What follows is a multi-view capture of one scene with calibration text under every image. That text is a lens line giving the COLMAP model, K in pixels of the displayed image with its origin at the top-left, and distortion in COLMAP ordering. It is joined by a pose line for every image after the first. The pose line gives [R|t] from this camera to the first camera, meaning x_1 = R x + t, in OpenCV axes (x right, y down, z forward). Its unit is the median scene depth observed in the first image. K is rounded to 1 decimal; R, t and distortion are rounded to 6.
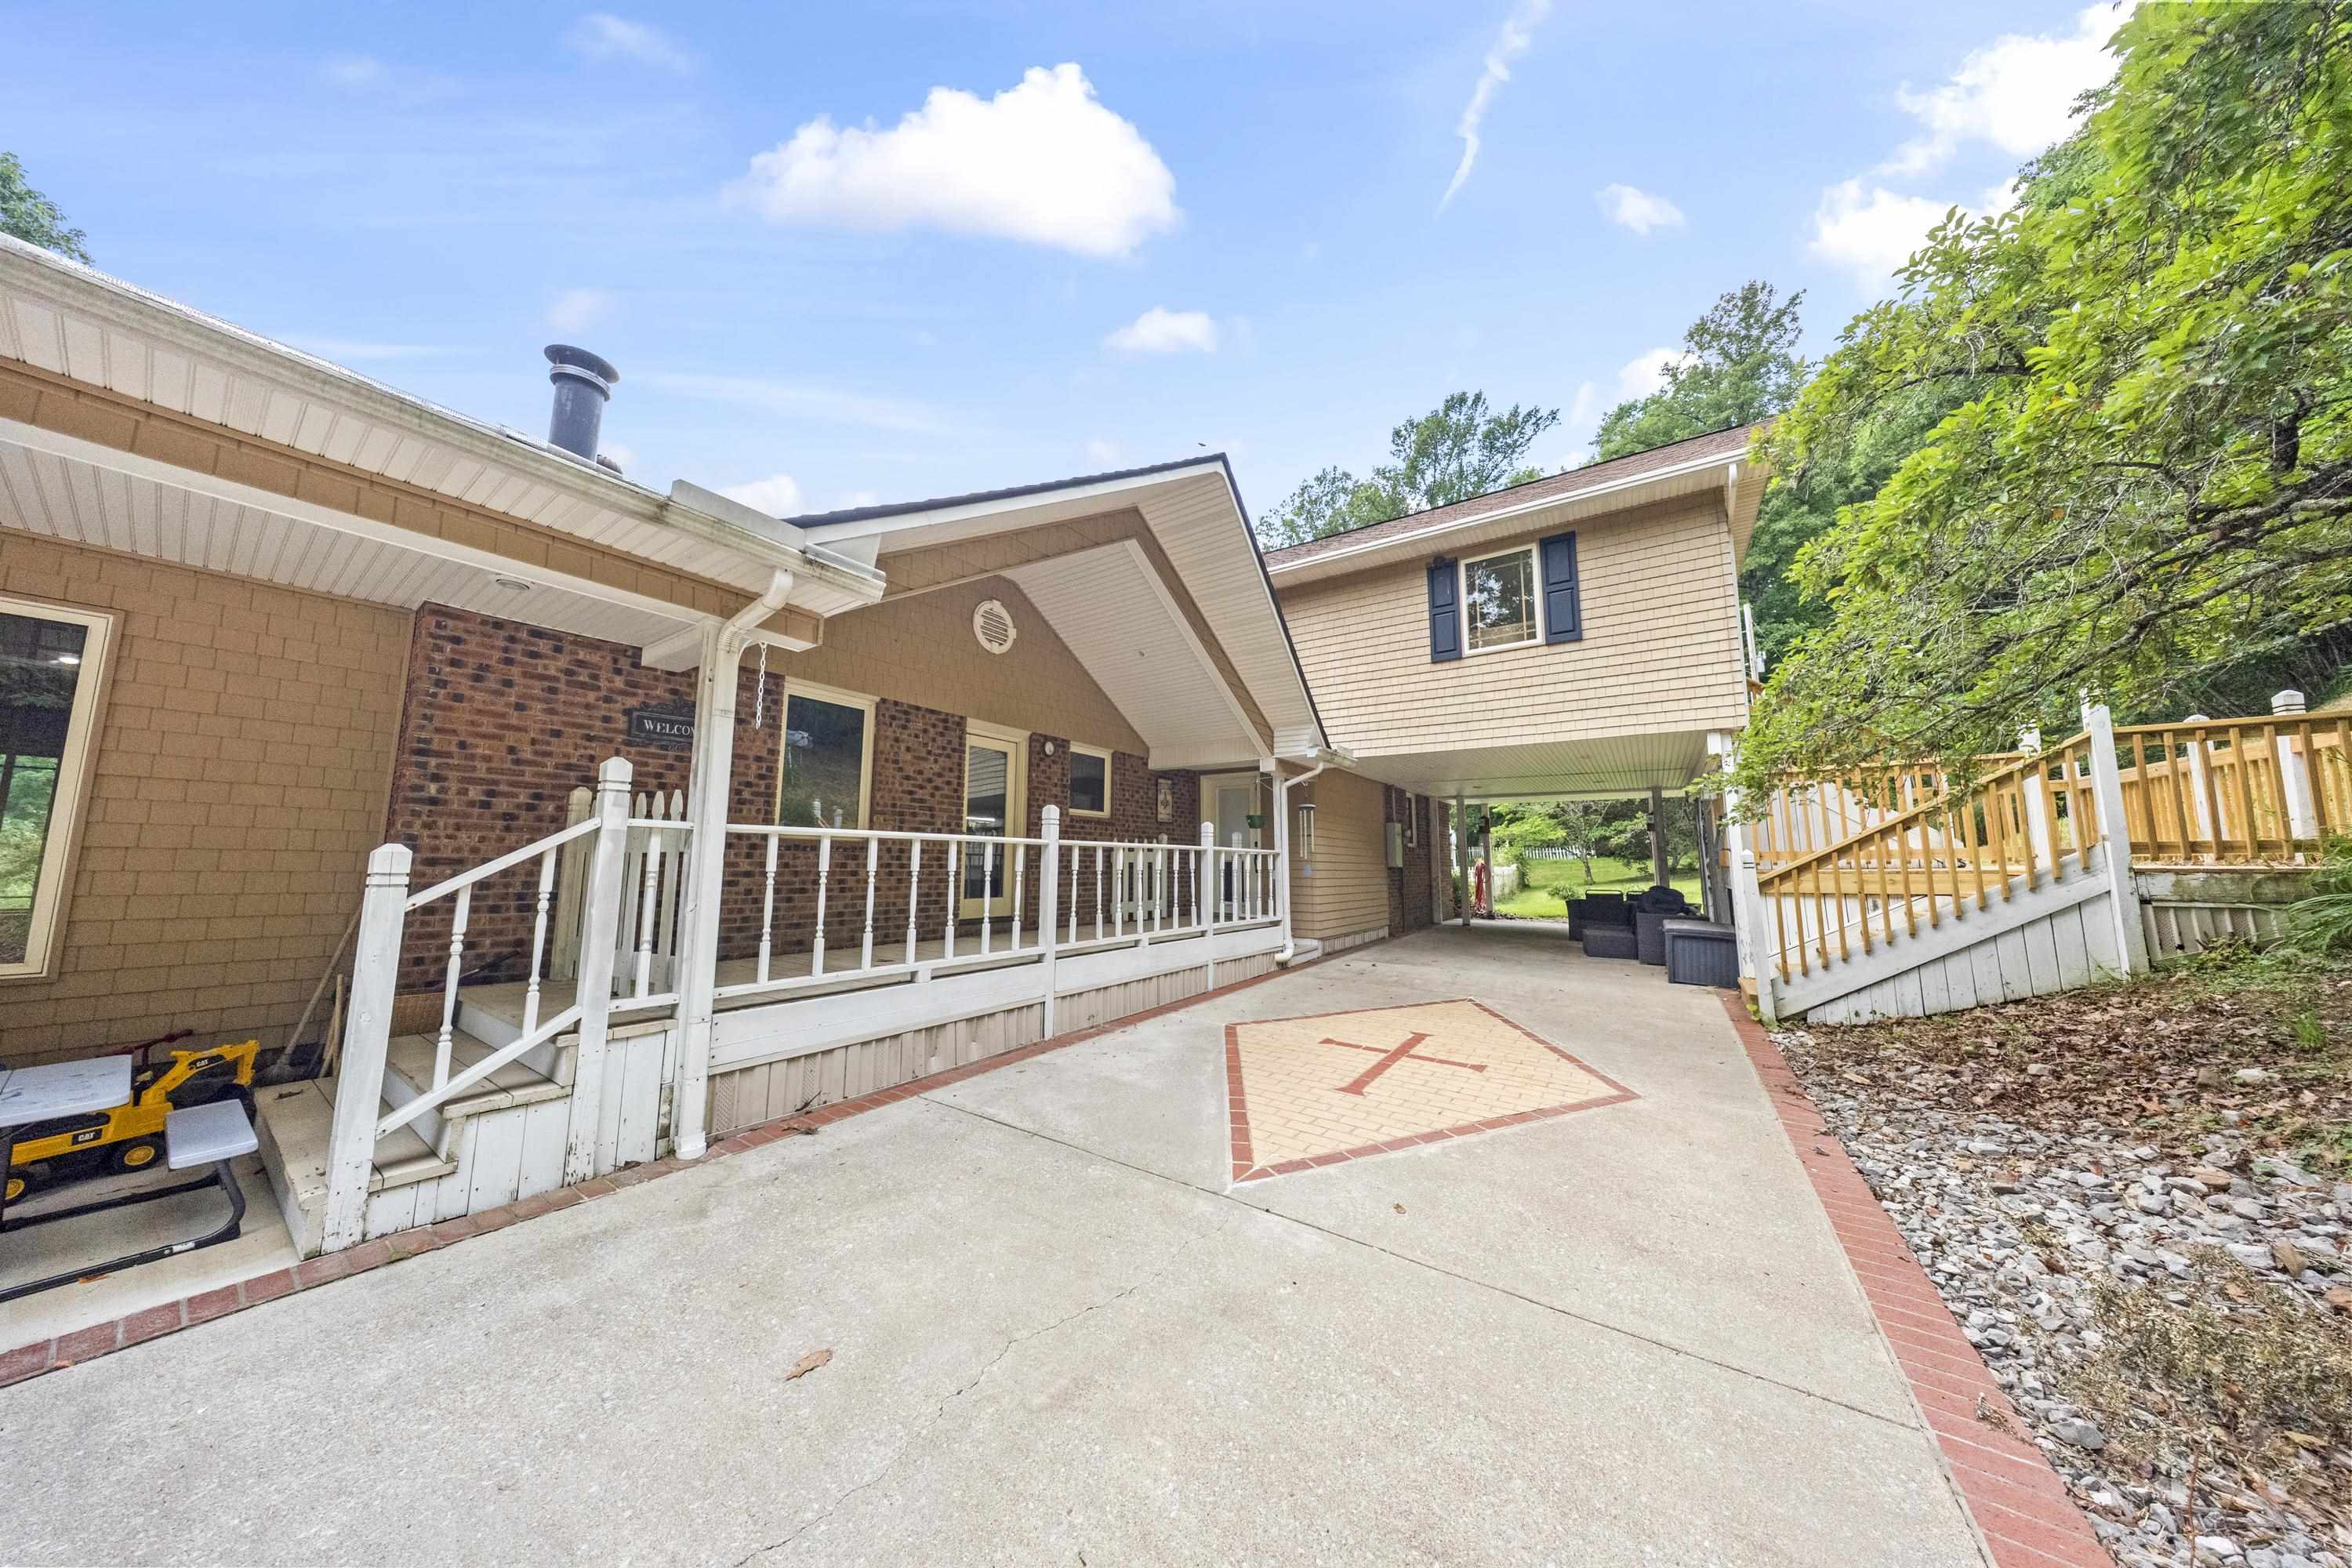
lens RADIAL K [[693.3, 0, 1171.9], [0, 693.3, 792.7], [0, 0, 1]] dist [-0.003478, -0.000233]
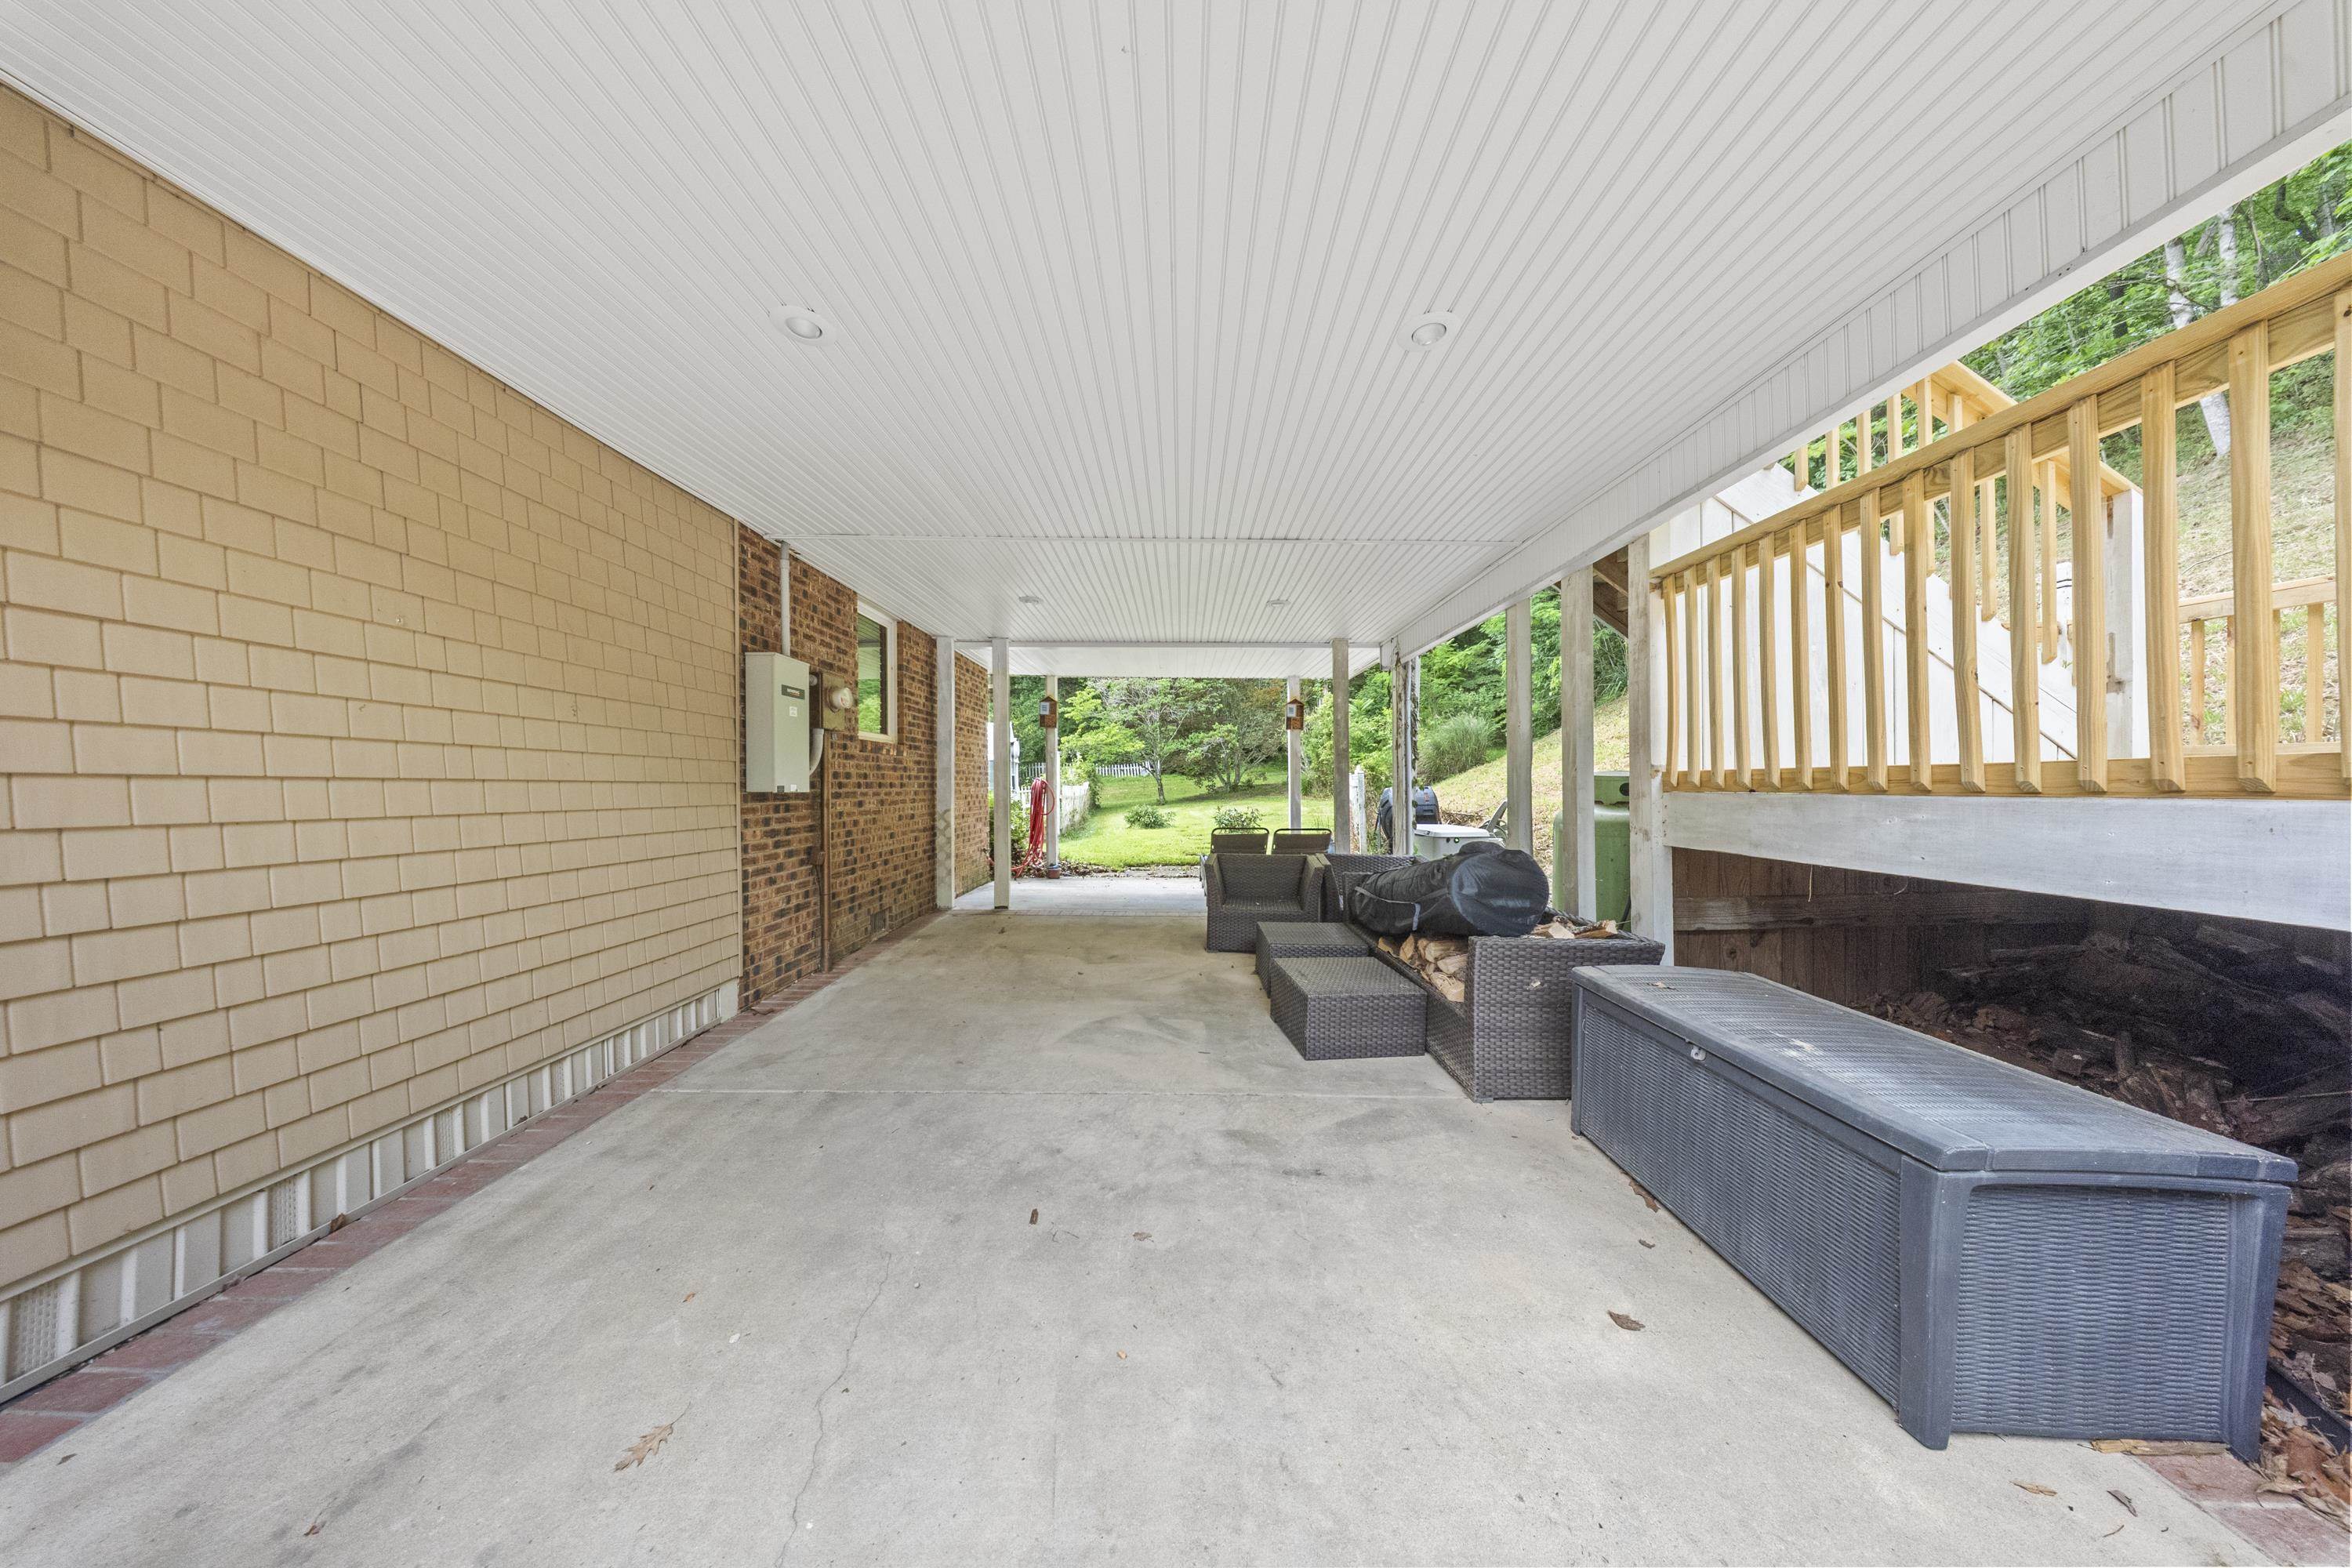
lens RADIAL K [[693.3, 0, 1173.7], [0, 693.3, 781.3], [0, 0, 1]] dist [-0.003478, -0.000233]
pose [[0.831799, -0.004650, 0.555057, 0.299493], [-0.050827, 0.995126, 0.084504, 0.066126], [-0.552745, -0.098502, 0.827508, 0.631246]]
